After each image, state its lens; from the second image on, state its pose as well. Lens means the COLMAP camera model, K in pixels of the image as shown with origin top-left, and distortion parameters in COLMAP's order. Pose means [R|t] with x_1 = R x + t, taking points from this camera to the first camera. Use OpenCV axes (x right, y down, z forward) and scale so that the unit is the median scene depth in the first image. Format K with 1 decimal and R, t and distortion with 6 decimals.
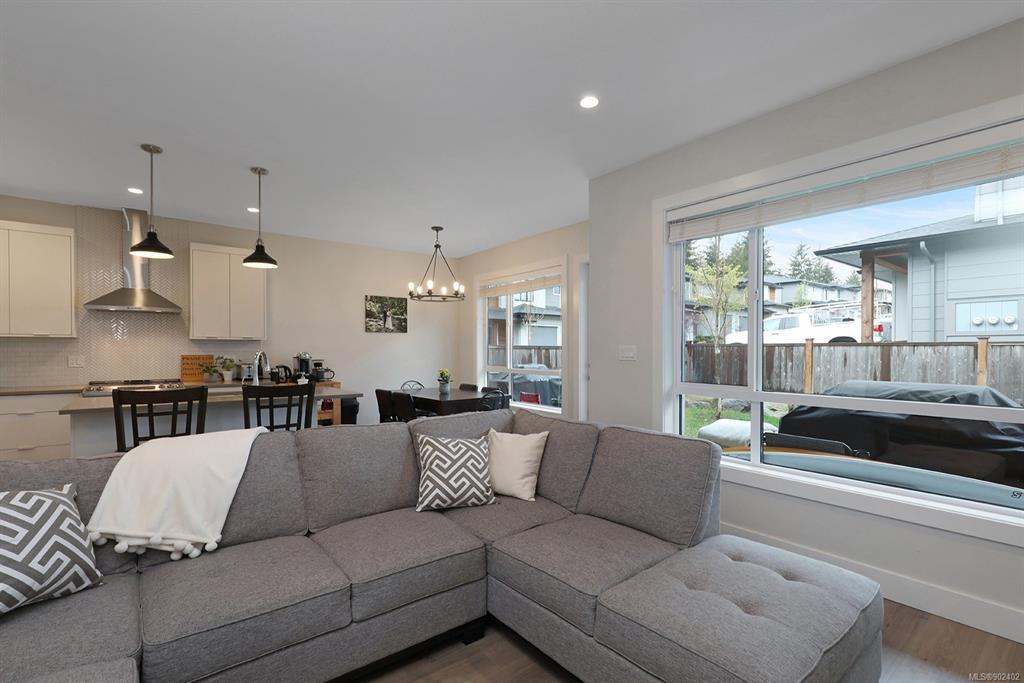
lens RADIAL K [[482.3, 0, 506.9], [0, 482.3, 350.6], [0, 0, 1]] dist [-0.000401, -0.000481]
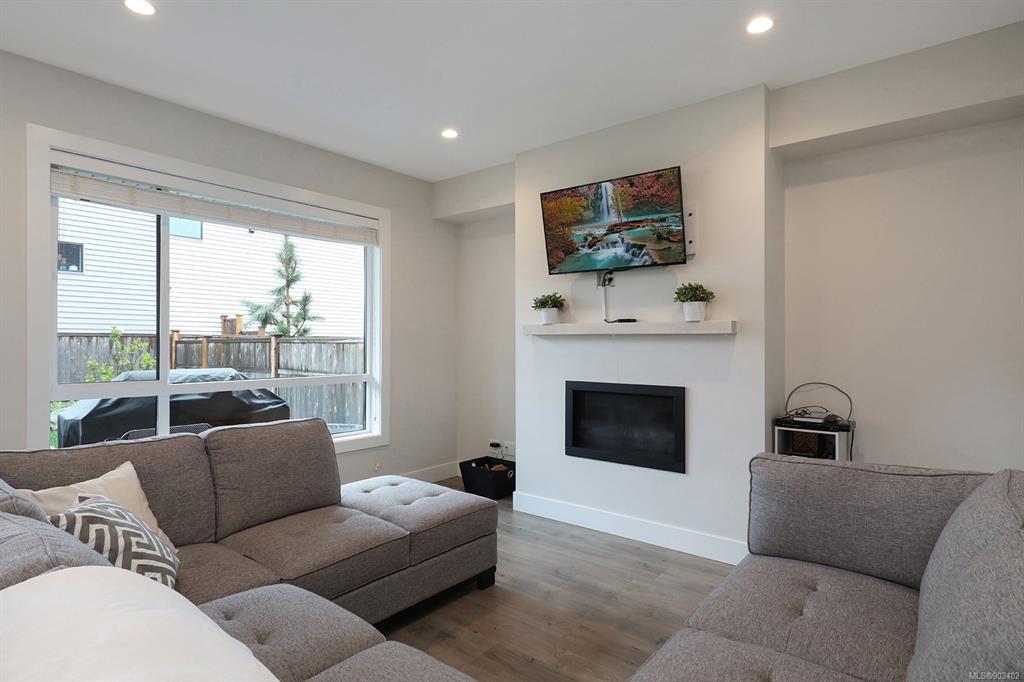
lens RADIAL K [[527.0, 0, 518.8], [0, 527.0, 351.5], [0, 0, 1]] dist [0.021663, -0.000619]
pose [[-0.220359, -0.020239, 0.975209, -0.291524], [0.002345, 0.999771, 0.021279, -0.000831], [-0.975416, 0.006976, -0.220261, 0.240495]]
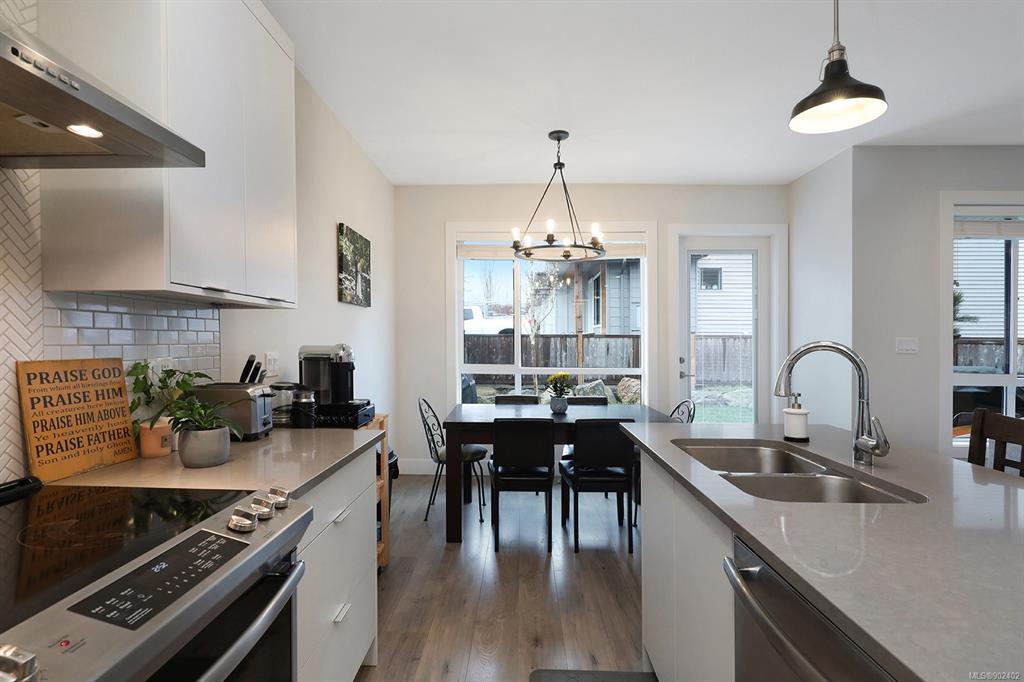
lens RADIAL K [[511.9, 0, 507.0], [0, 511.9, 341.9], [0, 0, 1]] dist [-0.005088, -0.000328]
pose [[0.627858, 0.000093, 0.778328, -0.551661], [-0.001726, 0.999998, 0.001273, -0.000183], [-0.778326, -0.002143, 0.627857, 0.537194]]
